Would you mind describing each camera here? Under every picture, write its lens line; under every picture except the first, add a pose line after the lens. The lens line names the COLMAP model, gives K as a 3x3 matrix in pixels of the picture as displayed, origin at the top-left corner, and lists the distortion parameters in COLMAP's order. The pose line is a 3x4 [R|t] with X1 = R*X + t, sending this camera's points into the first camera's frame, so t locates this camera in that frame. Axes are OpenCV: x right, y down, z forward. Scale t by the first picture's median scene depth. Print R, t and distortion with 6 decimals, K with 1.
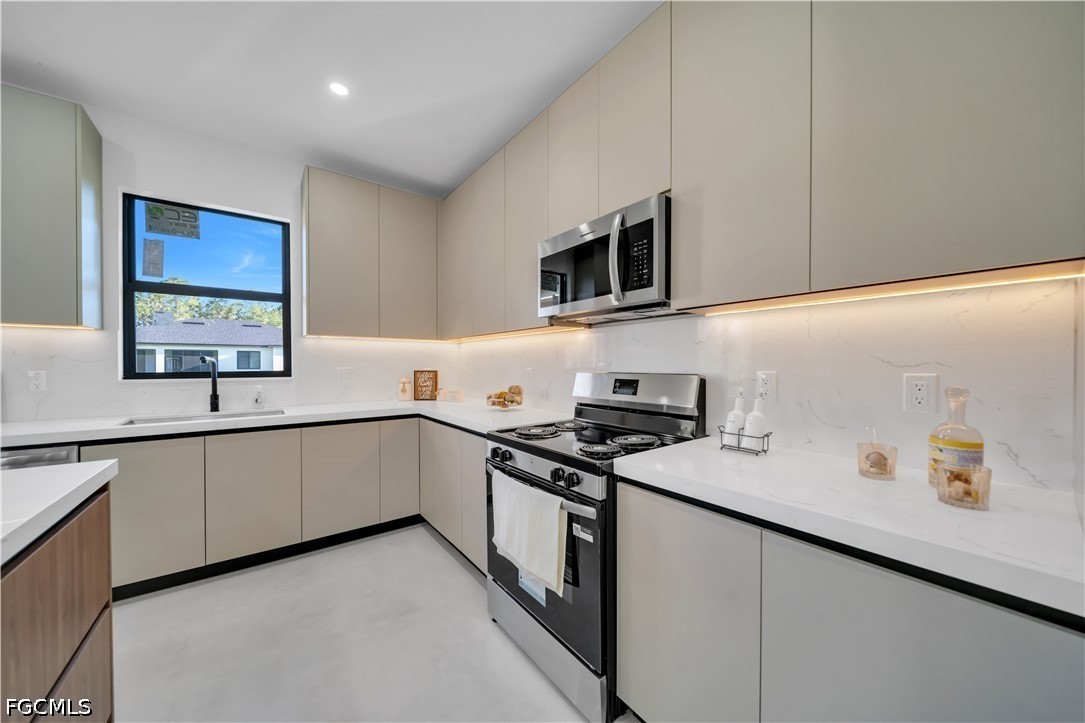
lens RADIAL K [[373.6, 0, 543.5], [0, 373.6, 367.7], [0, 0, 1]] dist [-0.000759, -0.000294]
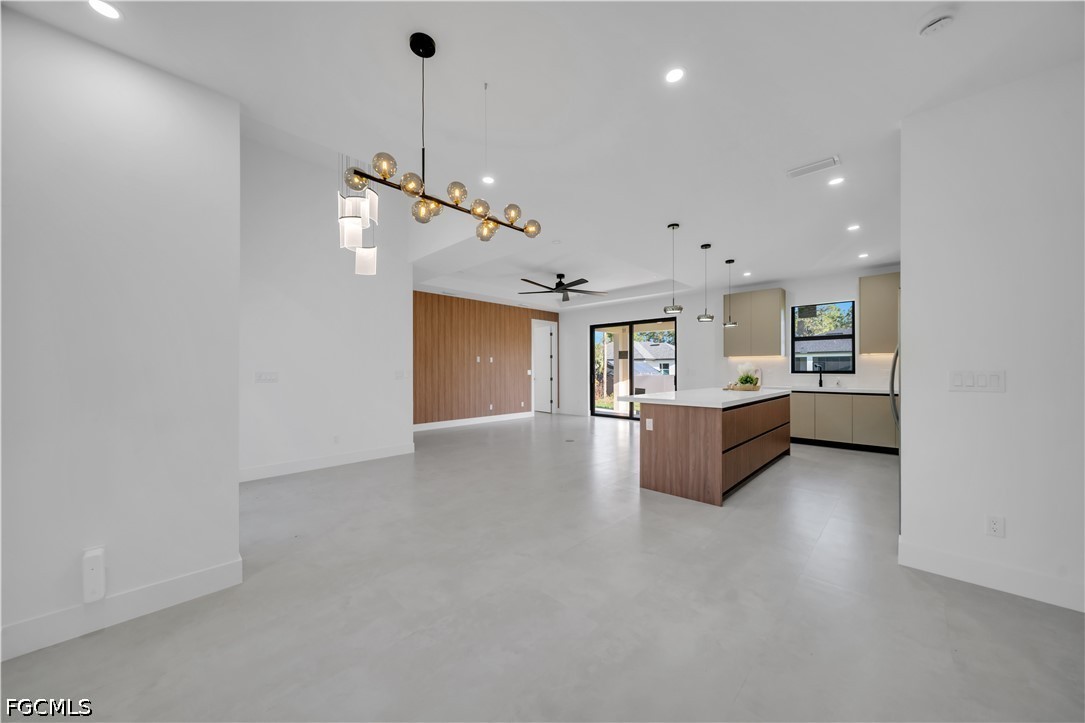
lens RADIAL K [[373.6, 0, 543.5], [0, 373.6, 367.7], [0, 0, 1]] dist [-0.000759, -0.000294]
pose [[0.148890, -0.003424, -0.988848, 1.302329], [-0.007280, 0.999963, -0.004559, 0.014685], [0.988827, 0.007878, 0.148860, -1.195849]]
